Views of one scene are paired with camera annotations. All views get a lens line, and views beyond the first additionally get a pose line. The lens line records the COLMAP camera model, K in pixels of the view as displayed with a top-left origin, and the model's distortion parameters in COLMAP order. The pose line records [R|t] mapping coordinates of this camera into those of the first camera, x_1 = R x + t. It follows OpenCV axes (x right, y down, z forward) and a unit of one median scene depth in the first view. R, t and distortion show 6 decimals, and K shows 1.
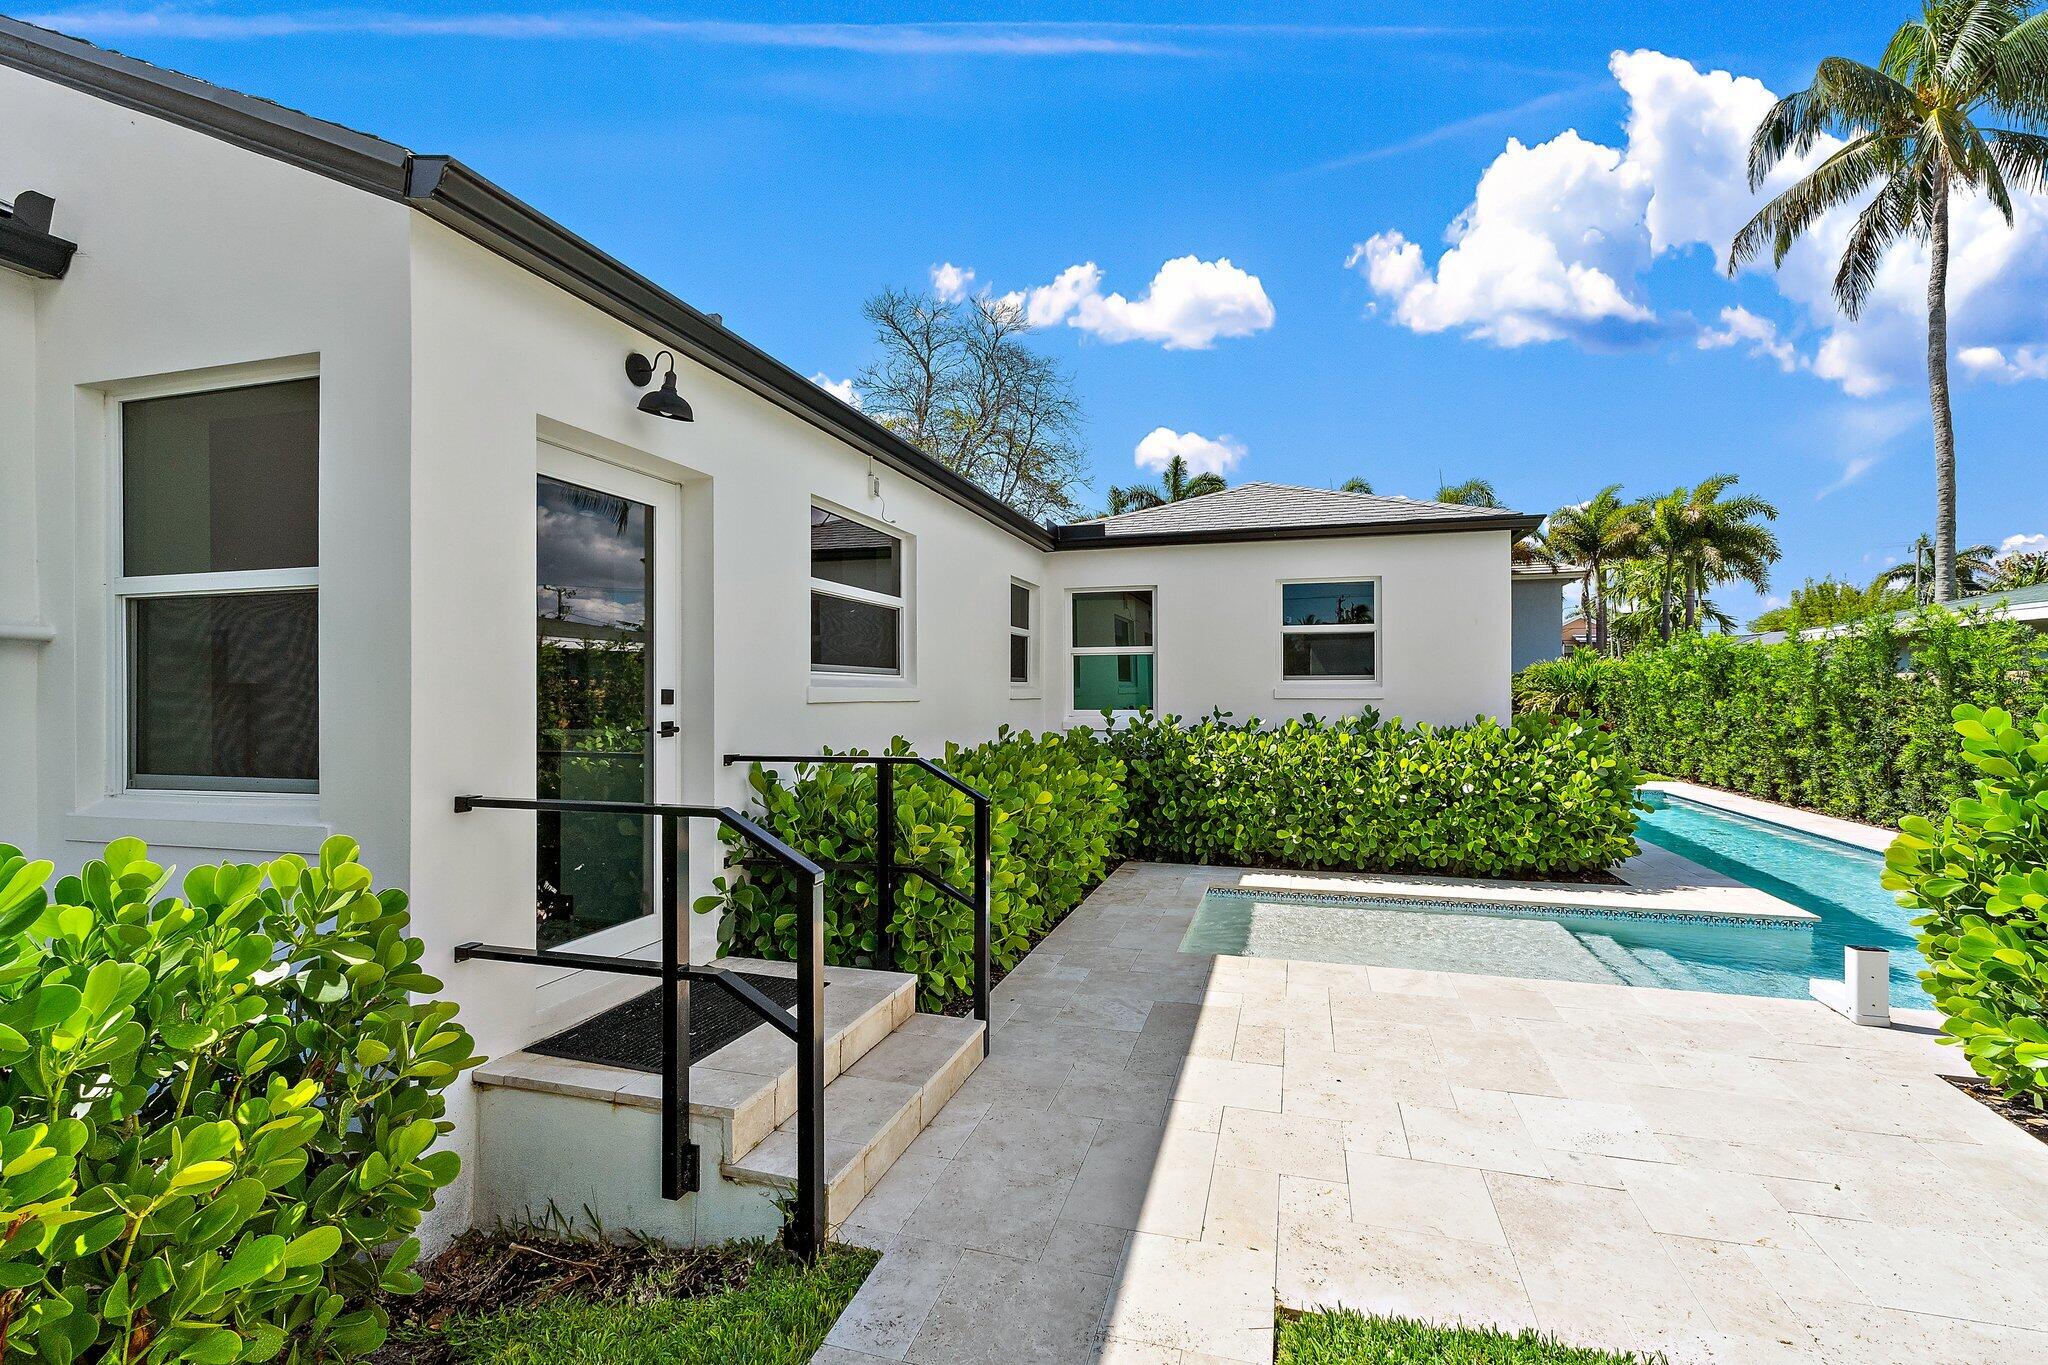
lens RADIAL K [[880.8, 0, 1046.8], [0, 880.8, 683.8], [0, 0, 1]] dist [0.006566, 0.000319]
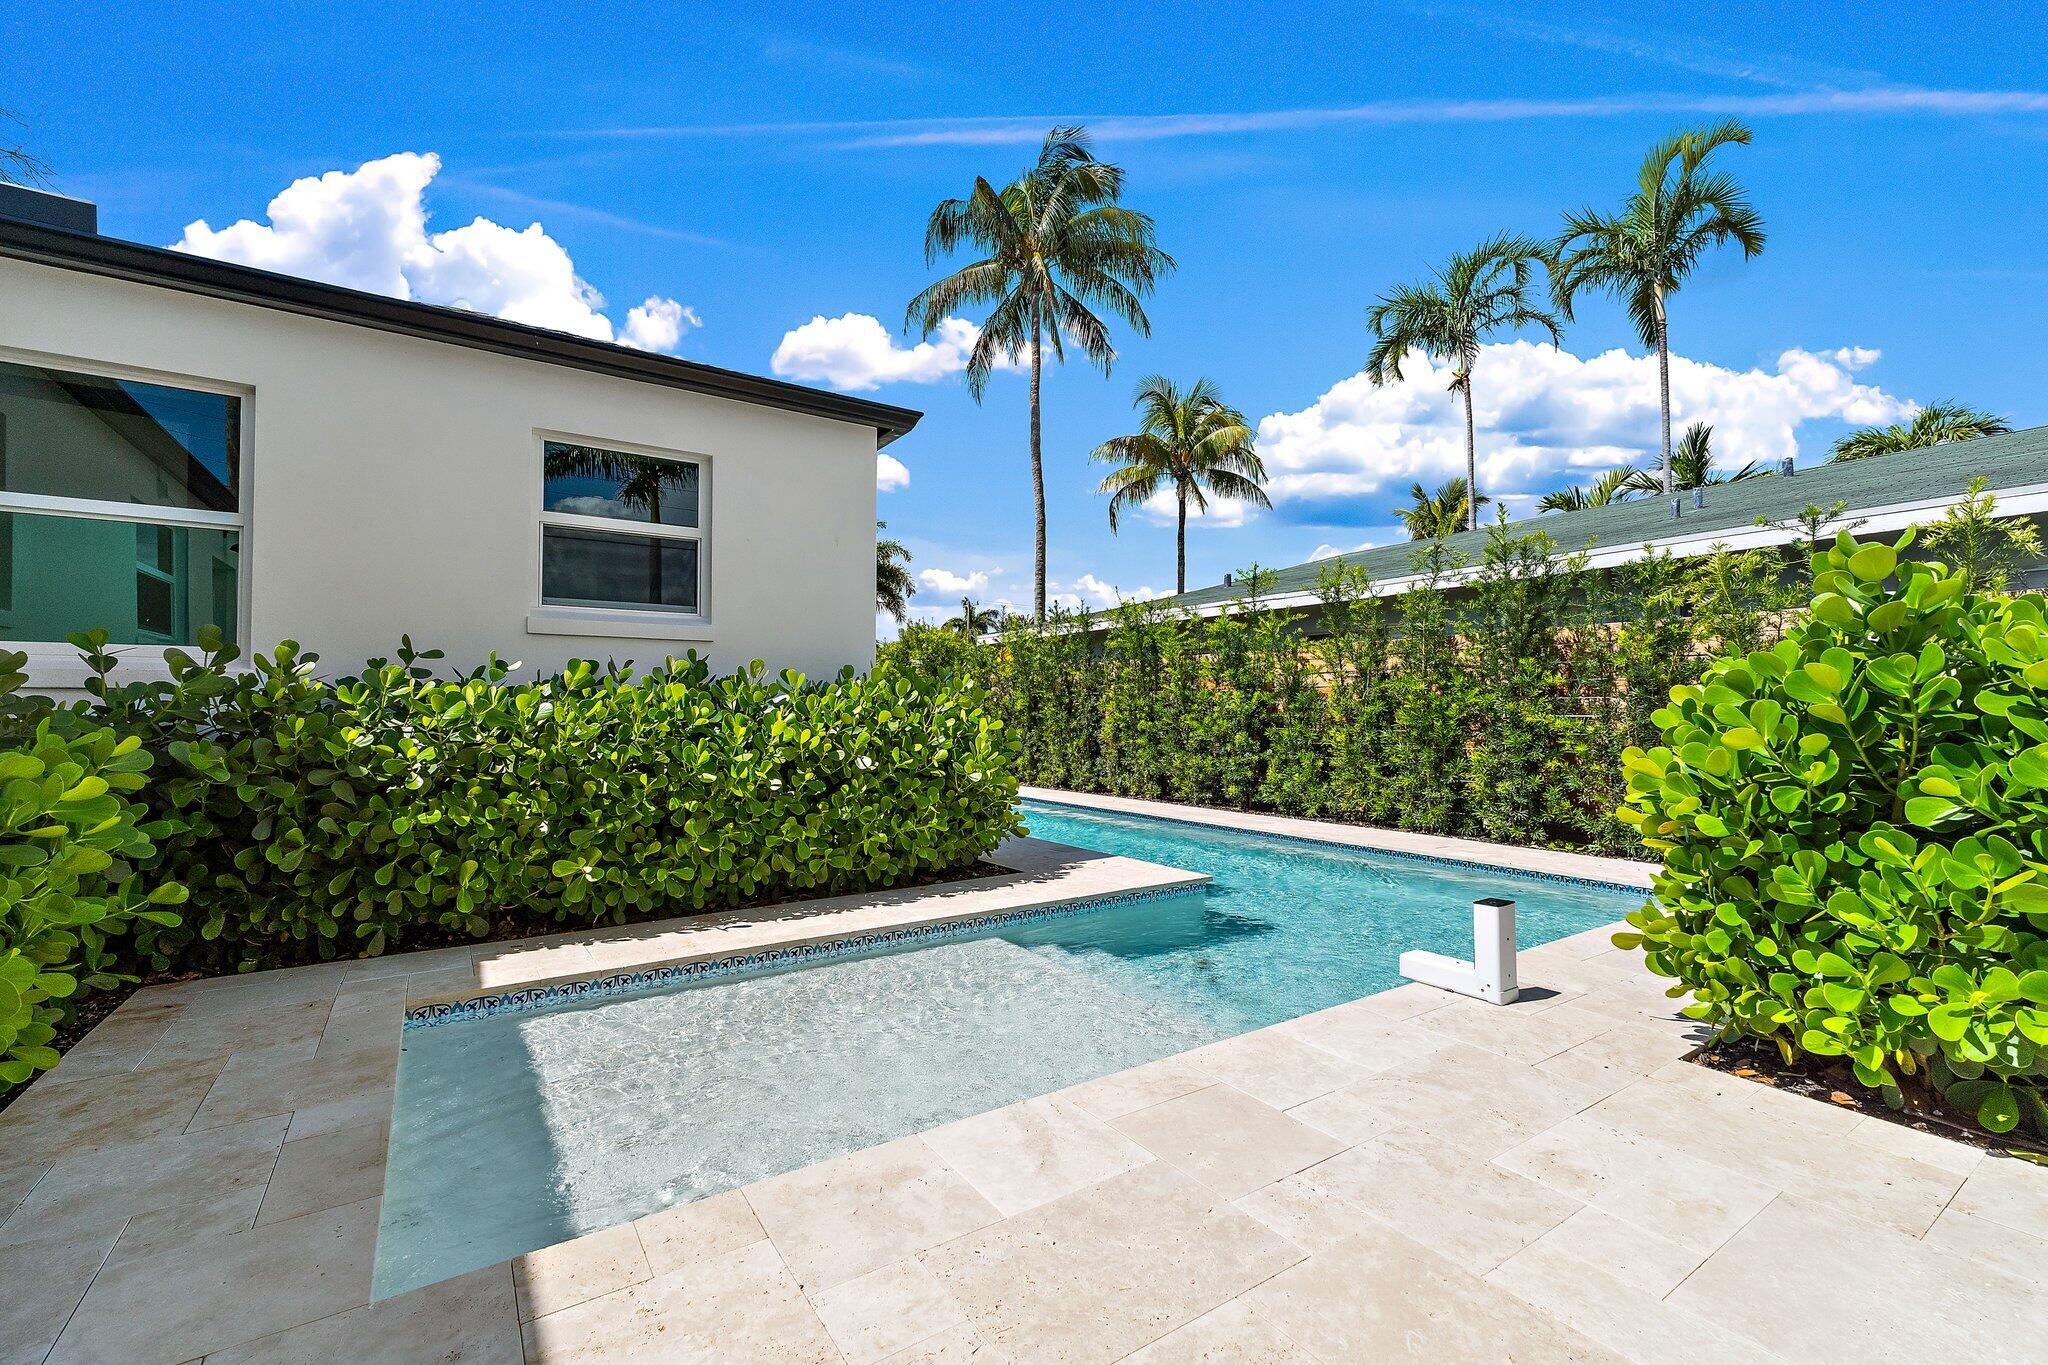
lens RADIAL K [[880.8, 0, 1046.8], [0, 880.8, 683.8], [0, 0, 1]] dist [0.006566, 0.000319]
pose [[0.639137, 0.024525, 0.768702, 0.039370], [-0.009428, 0.999666, -0.024055, 0.067624], [-0.769035, 0.008127, 0.639155, 0.423441]]
